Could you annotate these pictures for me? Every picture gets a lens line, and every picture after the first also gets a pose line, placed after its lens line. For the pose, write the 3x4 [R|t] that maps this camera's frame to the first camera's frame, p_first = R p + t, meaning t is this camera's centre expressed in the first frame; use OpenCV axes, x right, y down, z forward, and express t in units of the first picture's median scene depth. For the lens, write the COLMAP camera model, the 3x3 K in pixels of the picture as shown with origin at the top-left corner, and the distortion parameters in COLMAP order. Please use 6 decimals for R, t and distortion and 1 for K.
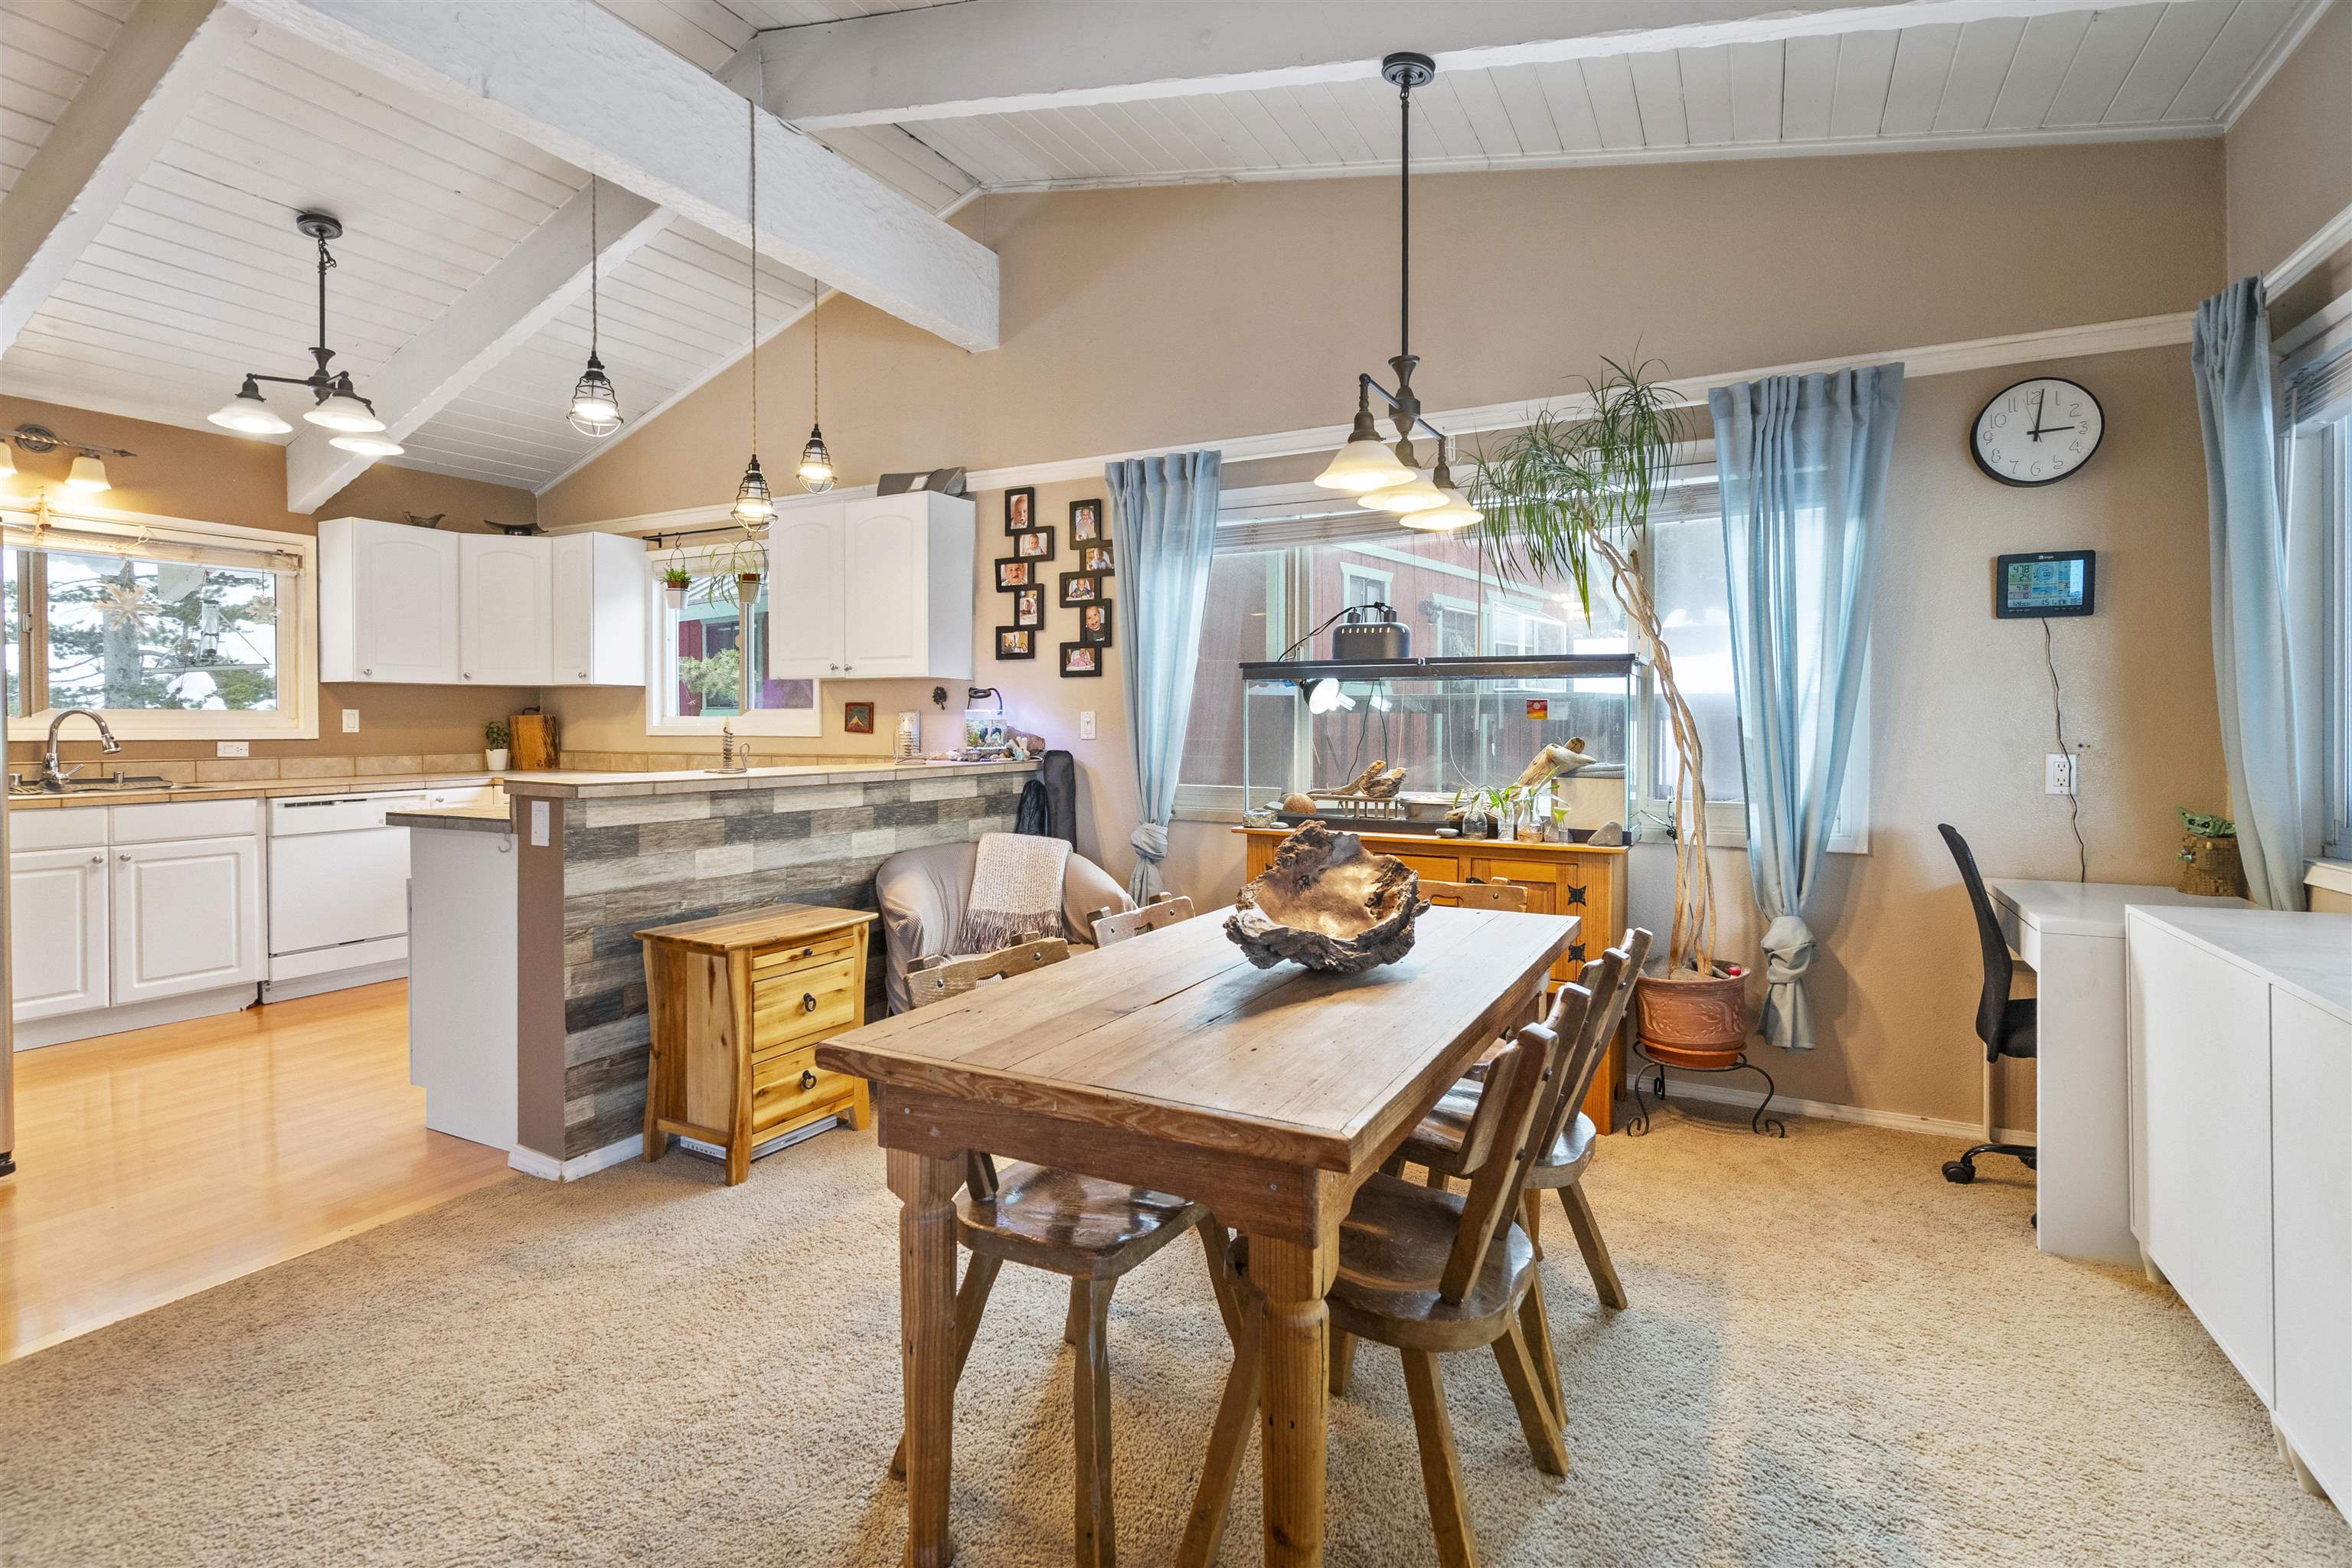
lens RADIAL K [[1098.2, 0, 1183.1], [0, 1098.2, 726.0], [0, 0, 1]] dist [0.001709, 0.000515]
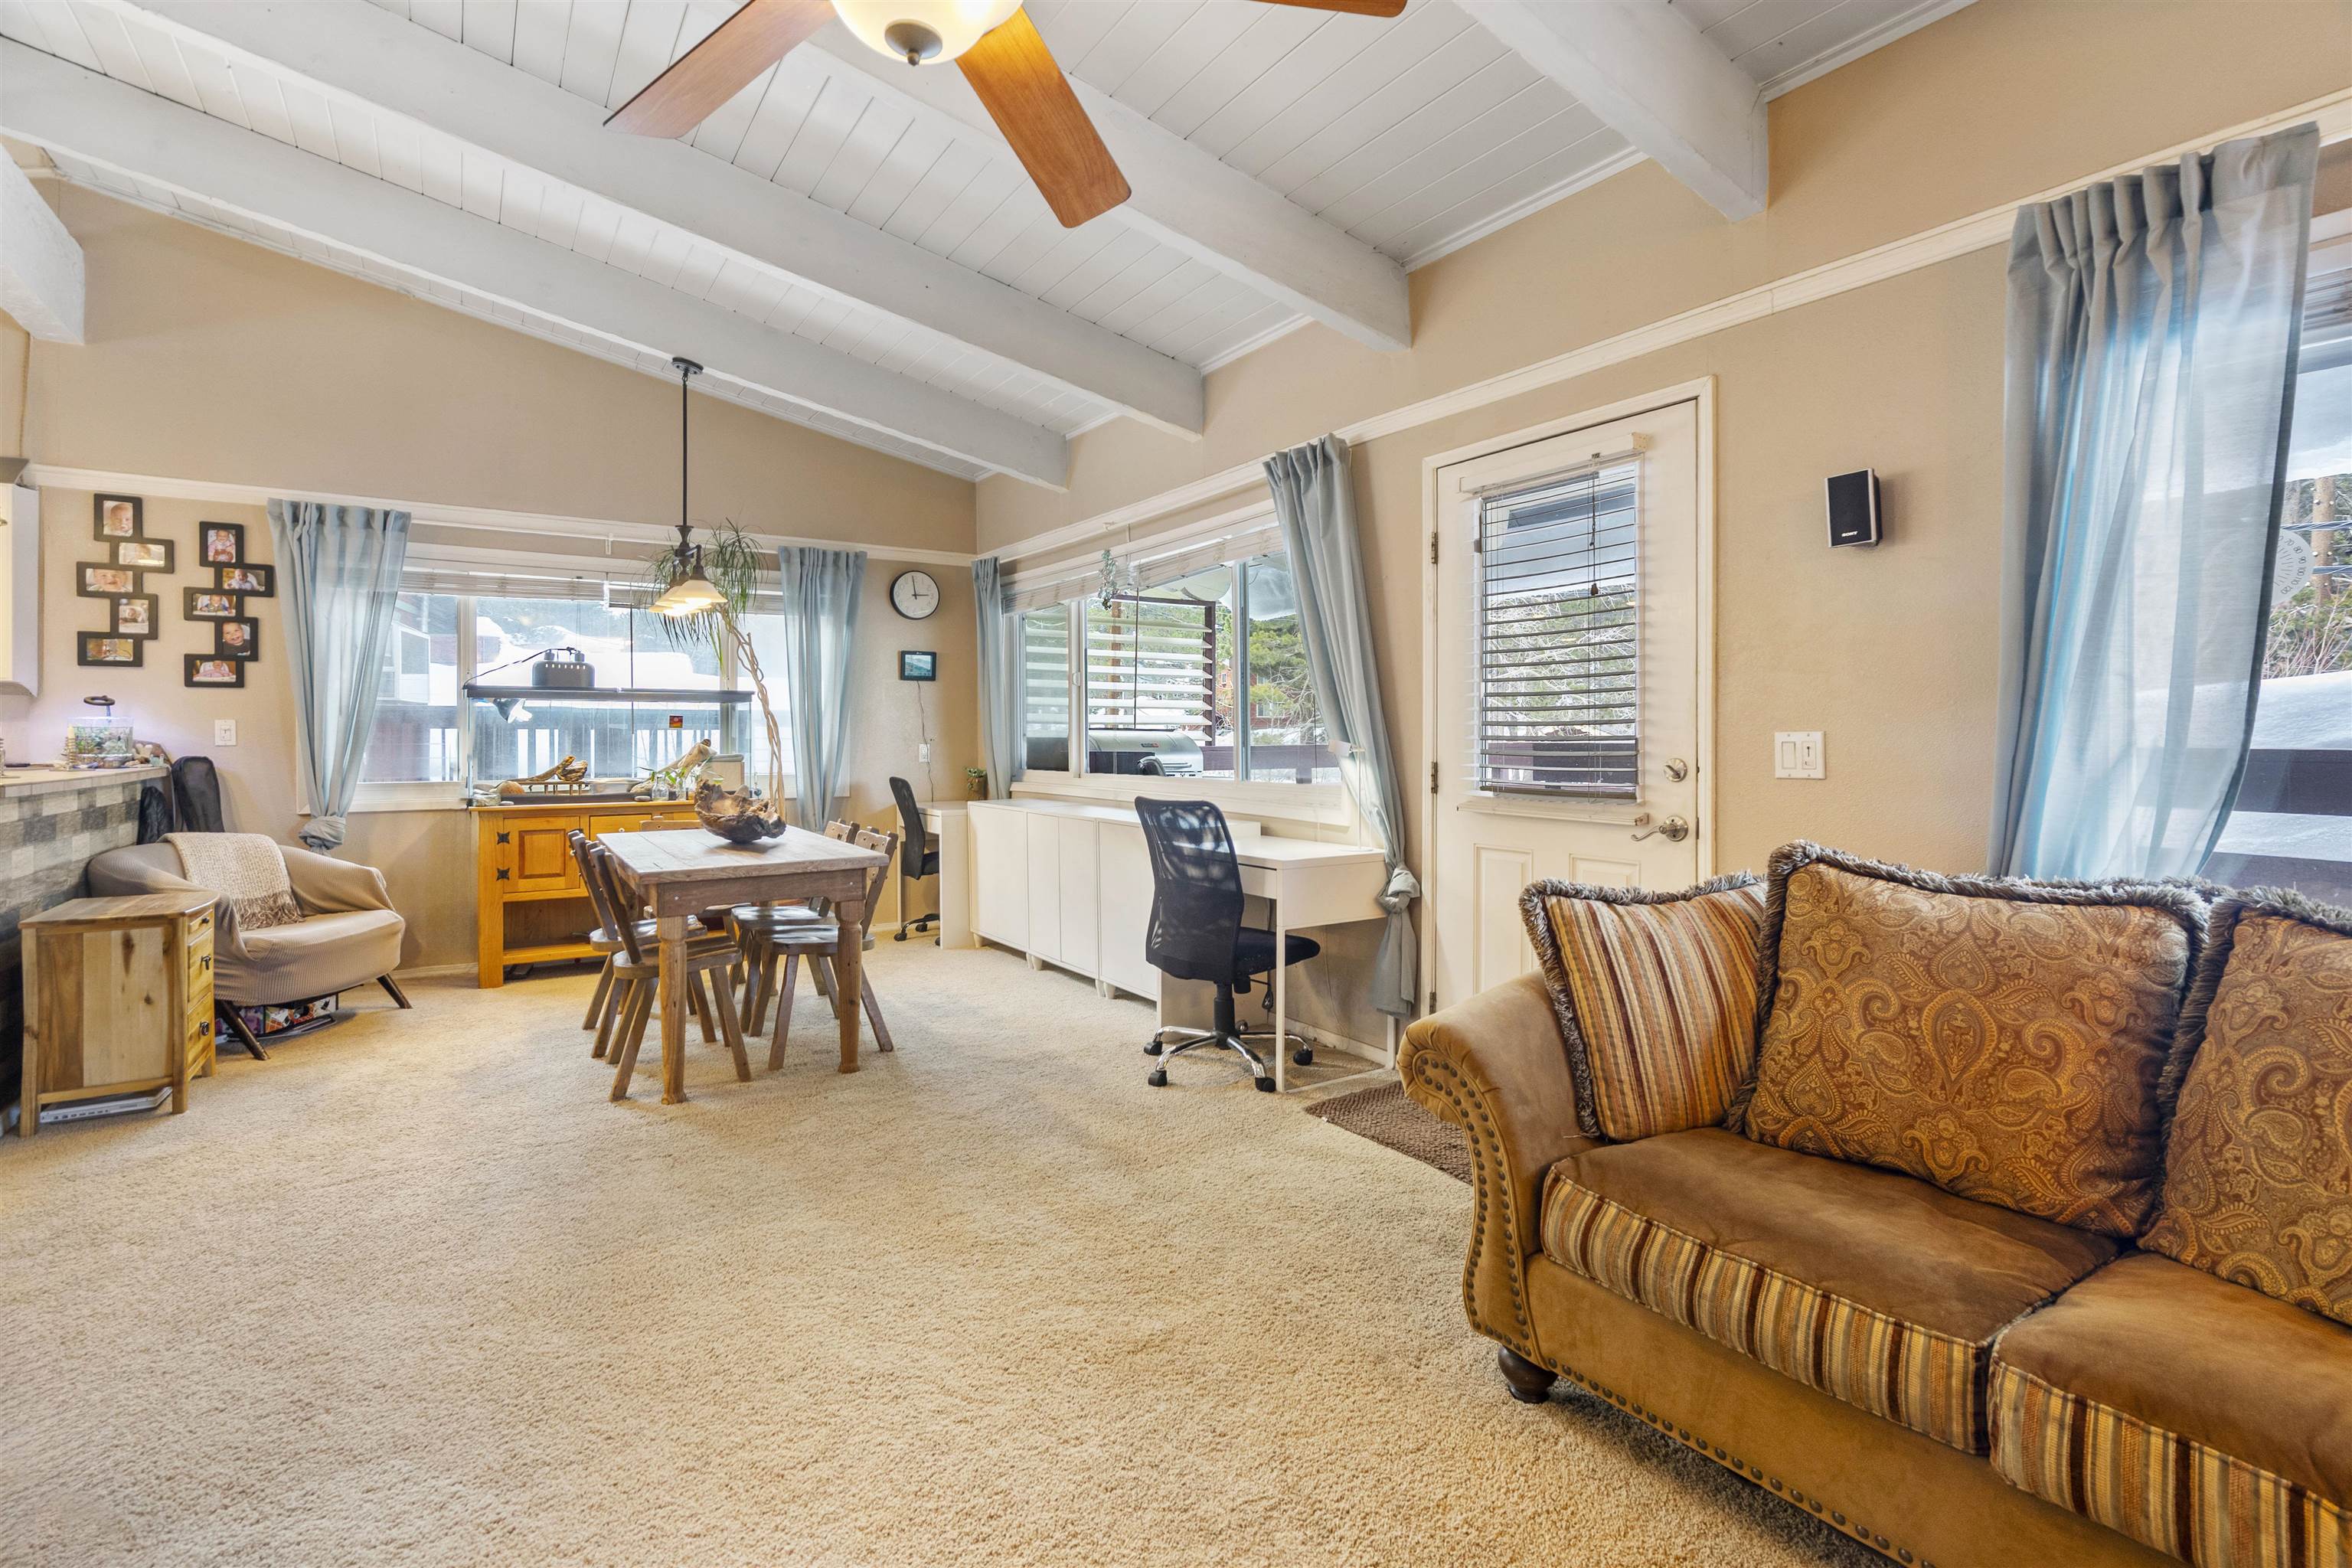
lens RADIAL K [[1098.2, 0, 1183.1], [0, 1098.2, 726.0], [0, 0, 1]] dist [0.001709, 0.000515]
pose [[0.482496, 0.002592, 0.875894, -0.560004], [0.006811, 0.999954, -0.006711, 0.006037], [-0.875872, 0.009204, 0.482456, -0.326943]]
